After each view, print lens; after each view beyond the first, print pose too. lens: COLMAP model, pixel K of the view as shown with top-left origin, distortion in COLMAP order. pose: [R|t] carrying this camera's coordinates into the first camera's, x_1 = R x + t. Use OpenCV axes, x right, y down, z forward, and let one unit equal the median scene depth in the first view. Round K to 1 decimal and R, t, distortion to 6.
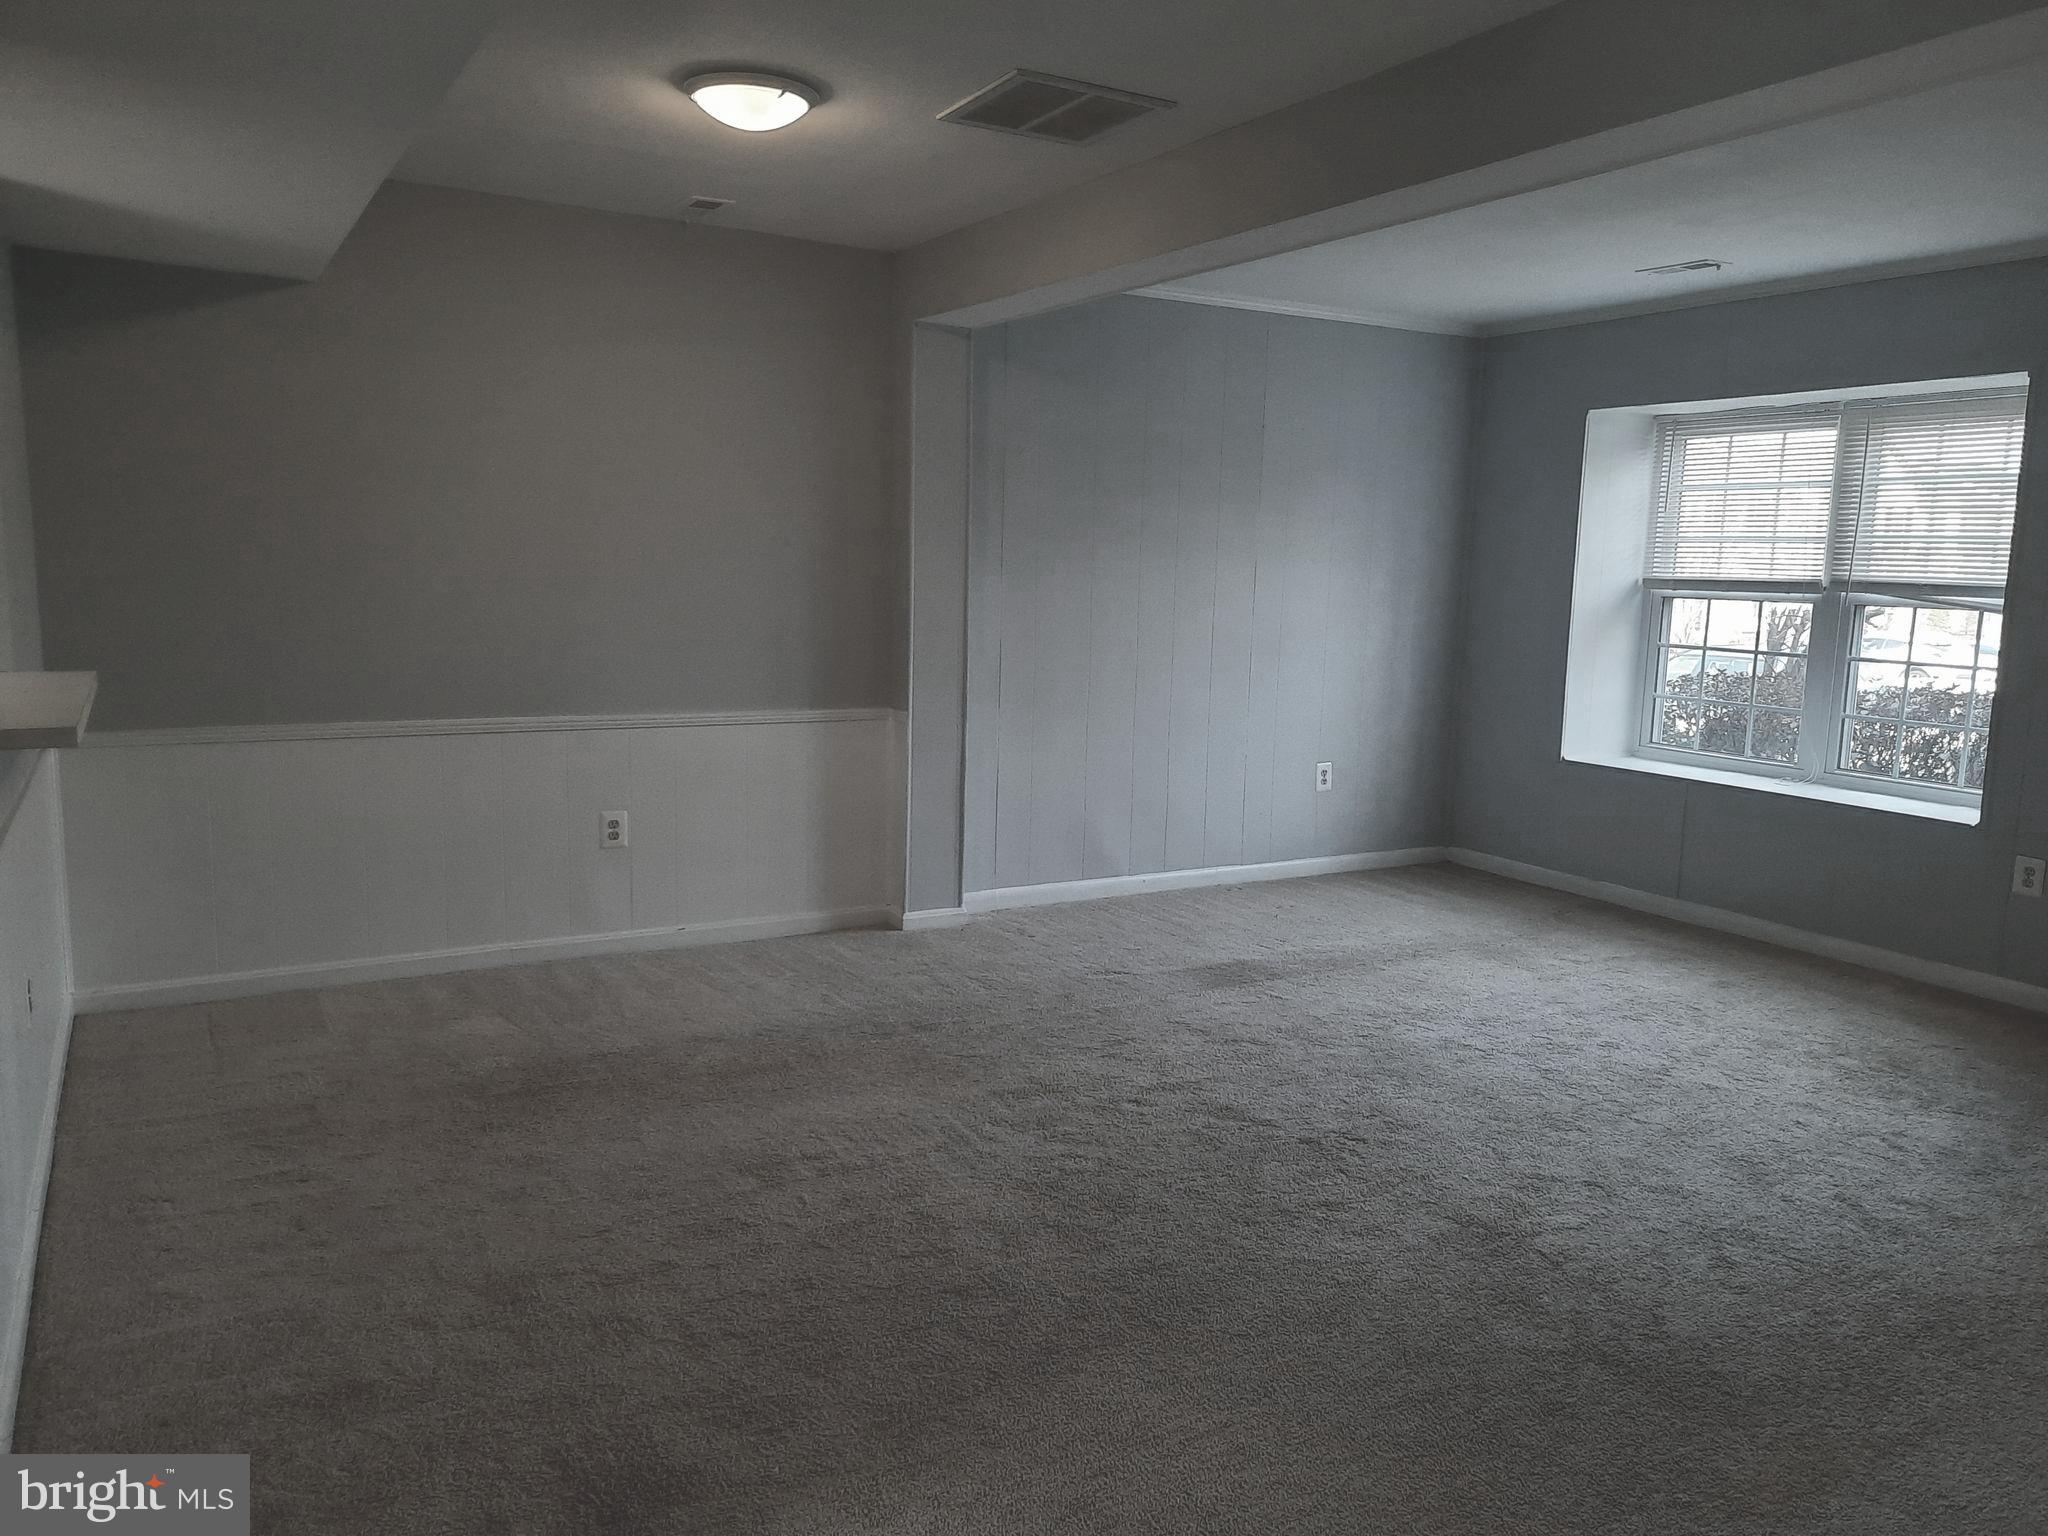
lens RADIAL K [[1497.4, 0, 1033.9], [0, 1497.4, 772.9], [0, 0, 1]] dist [0.003225, 0.000749]
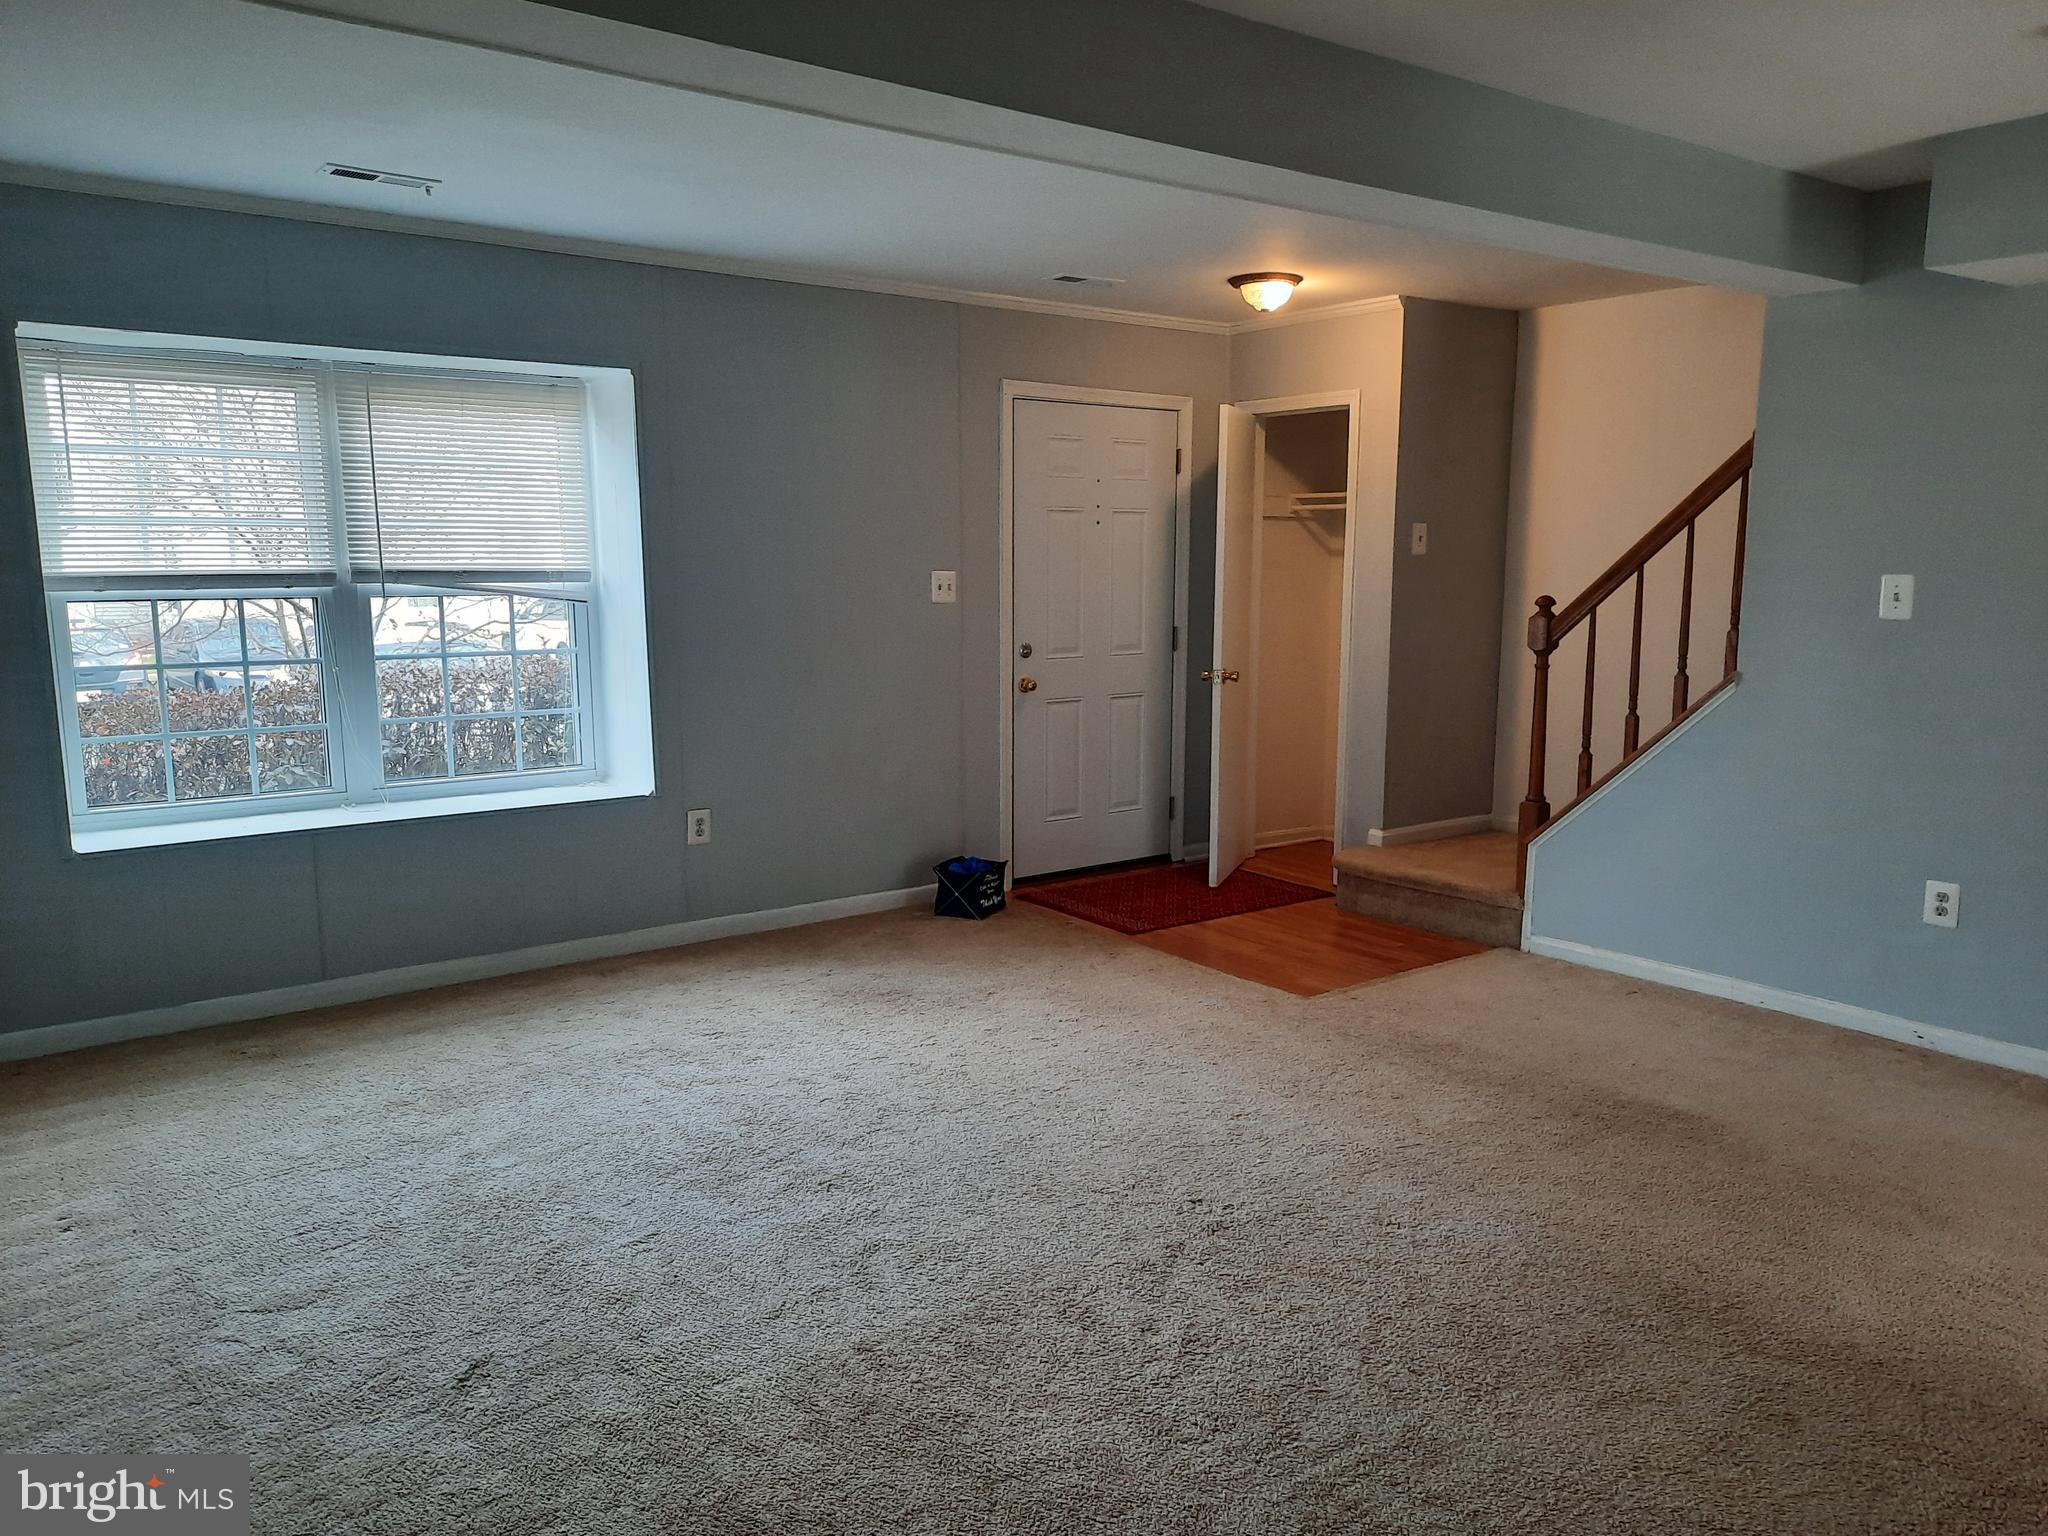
lens RADIAL K [[1497.4, 0, 1033.9], [0, 1497.4, 772.9], [0, 0, 1]] dist [0.003225, 0.000749]
pose [[-0.128715, -0.161957, 0.978367, -0.383711], [0.144480, 0.972985, 0.180074, -0.113943], [-0.981100, 0.164533, -0.101838, 0.724856]]
